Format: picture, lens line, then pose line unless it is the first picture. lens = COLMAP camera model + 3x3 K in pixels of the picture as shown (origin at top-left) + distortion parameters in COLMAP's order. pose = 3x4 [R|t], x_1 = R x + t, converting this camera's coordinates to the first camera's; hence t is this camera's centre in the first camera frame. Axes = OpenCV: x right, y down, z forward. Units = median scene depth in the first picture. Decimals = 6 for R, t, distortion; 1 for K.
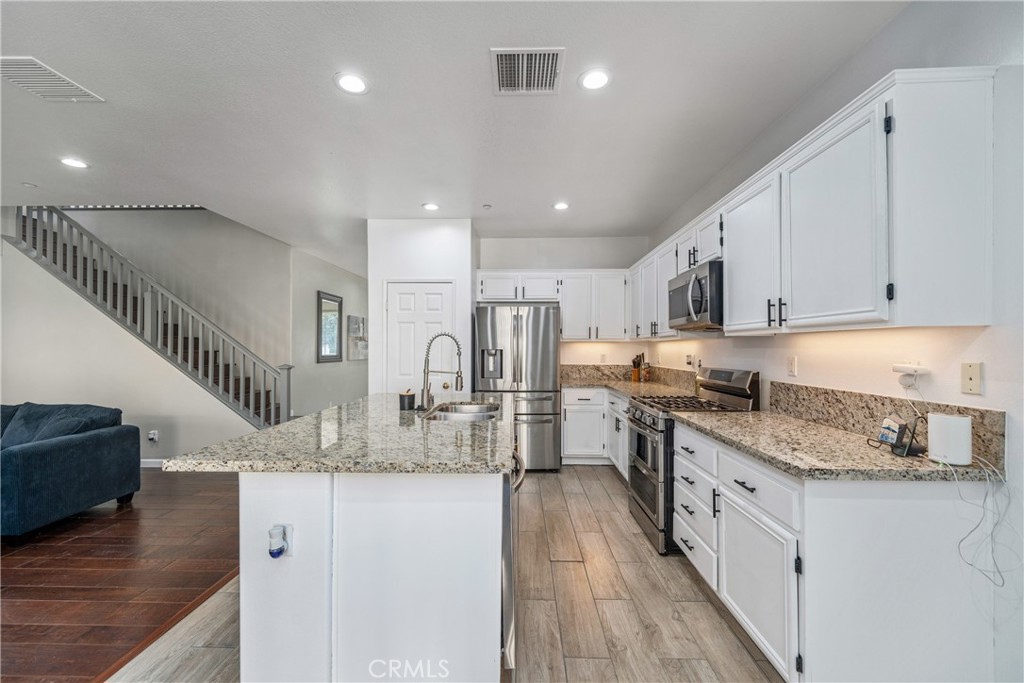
lens RADIAL K [[401.3, 0, 514.4], [0, 401.3, 342.8], [0, 0, 1]] dist [0.000997, 0.000112]
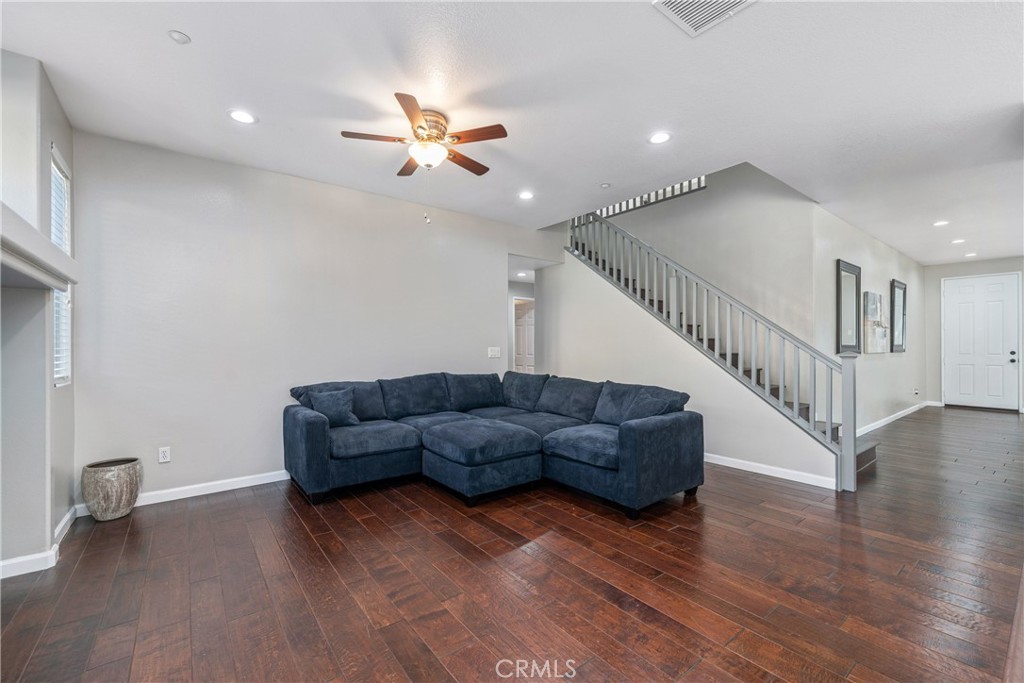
lens RADIAL K [[418.2, 0, 513.4], [0, 418.2, 346.5], [0, 0, 1]] dist [0.001540, 0.000005]
pose [[0.618642, -0.004872, -0.785658, -0.457731], [0.010615, 0.999941, 0.002157, 0.047727], [0.785601, -0.009674, 0.618657, 0.081906]]
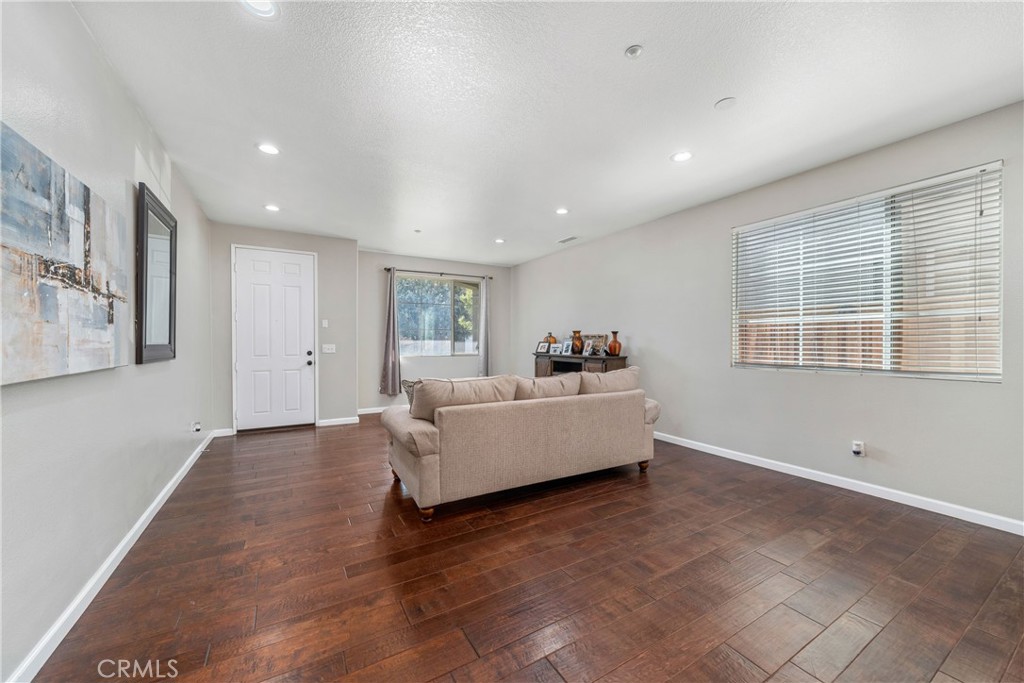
lens RADIAL K [[376.6, 0, 509.8], [0, 376.6, 342.9], [0, 0, 1]] dist [0.000521, -0.000010]
pose [[0.851599, -0.005457, 0.524165, -0.665993], [-0.001503, 0.999916, 0.012851, 0.049114], [-0.524191, -0.011731, 0.851520, 1.623683]]
